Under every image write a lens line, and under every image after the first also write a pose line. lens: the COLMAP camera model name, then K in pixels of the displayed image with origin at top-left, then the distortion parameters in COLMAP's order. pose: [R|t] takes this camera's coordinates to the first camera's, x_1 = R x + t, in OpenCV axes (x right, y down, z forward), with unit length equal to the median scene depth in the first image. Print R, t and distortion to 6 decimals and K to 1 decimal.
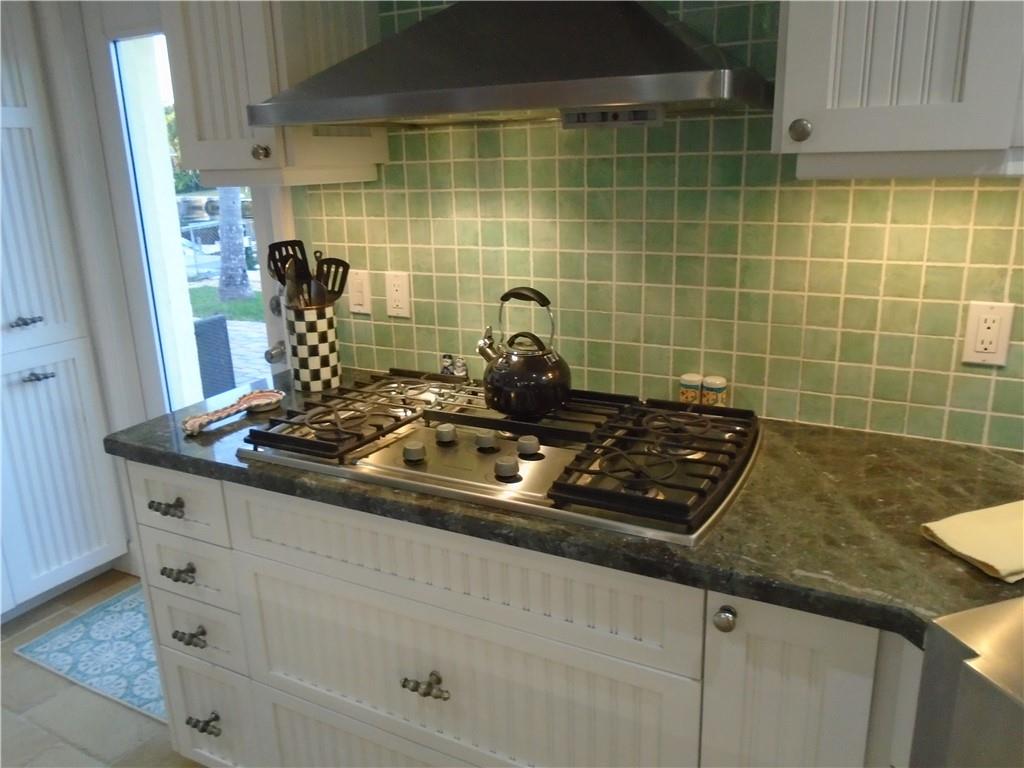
lens RADIAL K [[777.7, 0, 509.1], [0, 777.7, 377.2], [0, 0, 1]] dist [-0.022085, 0.000761]
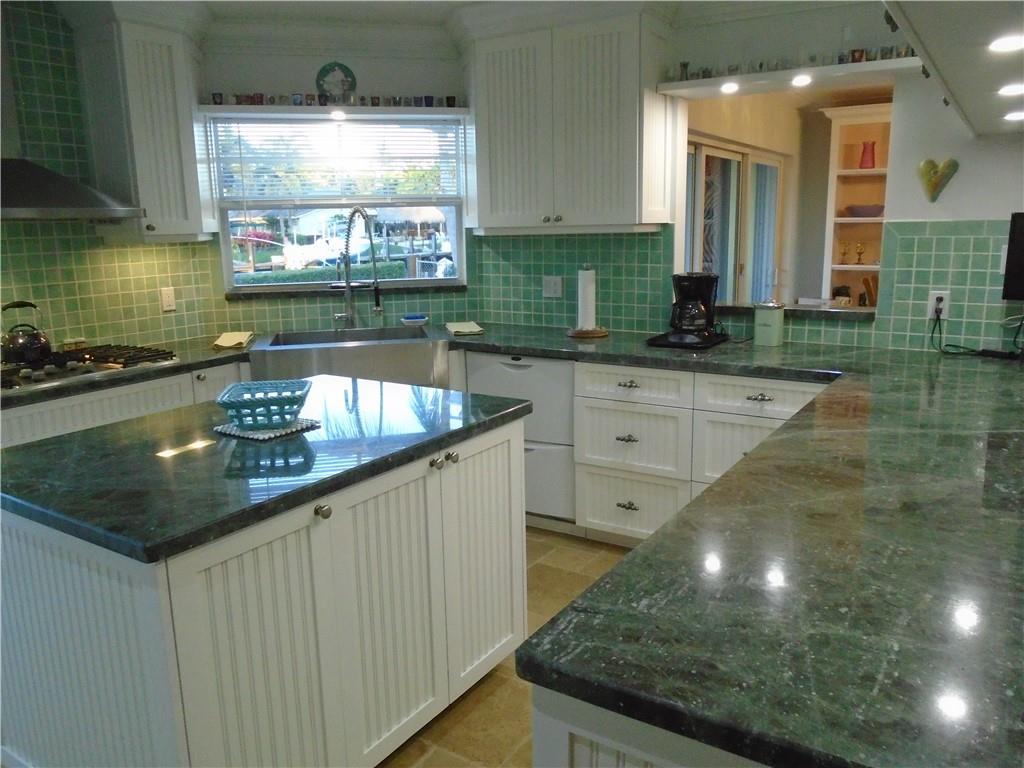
lens RADIAL K [[777.7, 0, 509.1], [0, 777.7, 377.2], [0, 0, 1]] dist [-0.022085, 0.000761]
pose [[0.079698, -0.170524, 0.982125, -2.056386], [0.294593, 0.945279, 0.140220, 0.179636], [-0.952294, 0.278152, 0.125572, -0.447192]]
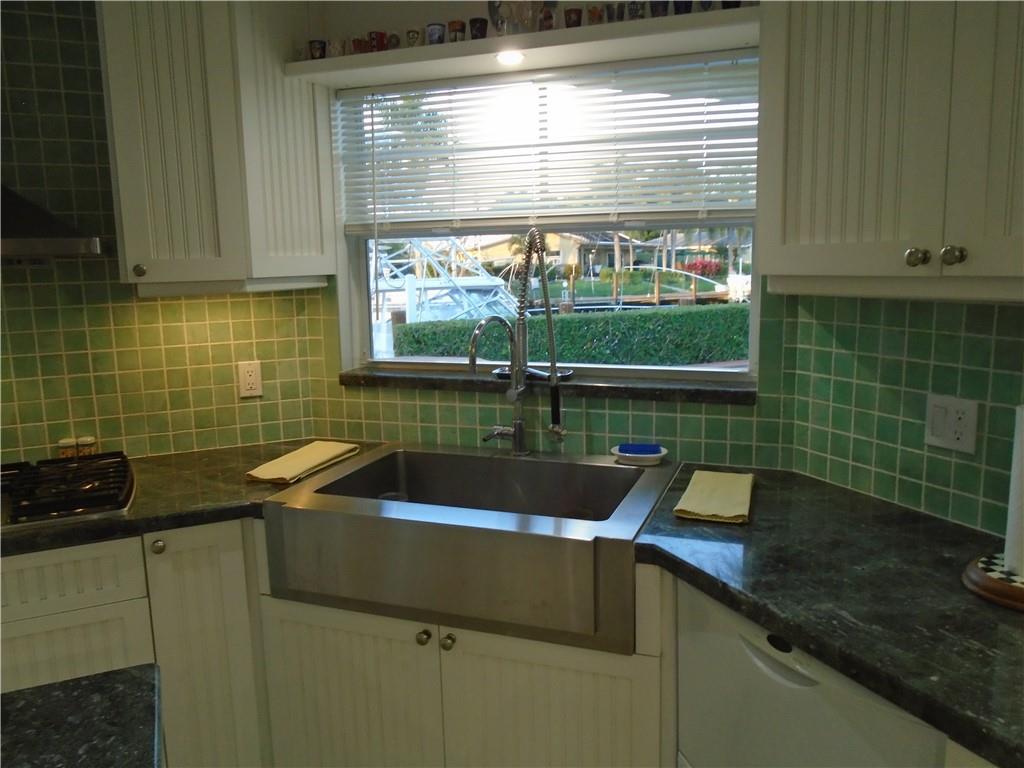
lens RADIAL K [[777.7, 0, 509.1], [0, 777.7, 377.2], [0, 0, 1]] dist [-0.022085, 0.000761]
pose [[0.601146, -0.104953, 0.792217, -0.430722], [0.226421, 0.973085, -0.042897, 0.148563], [-0.766392, 0.205162, 0.608730, -0.539243]]
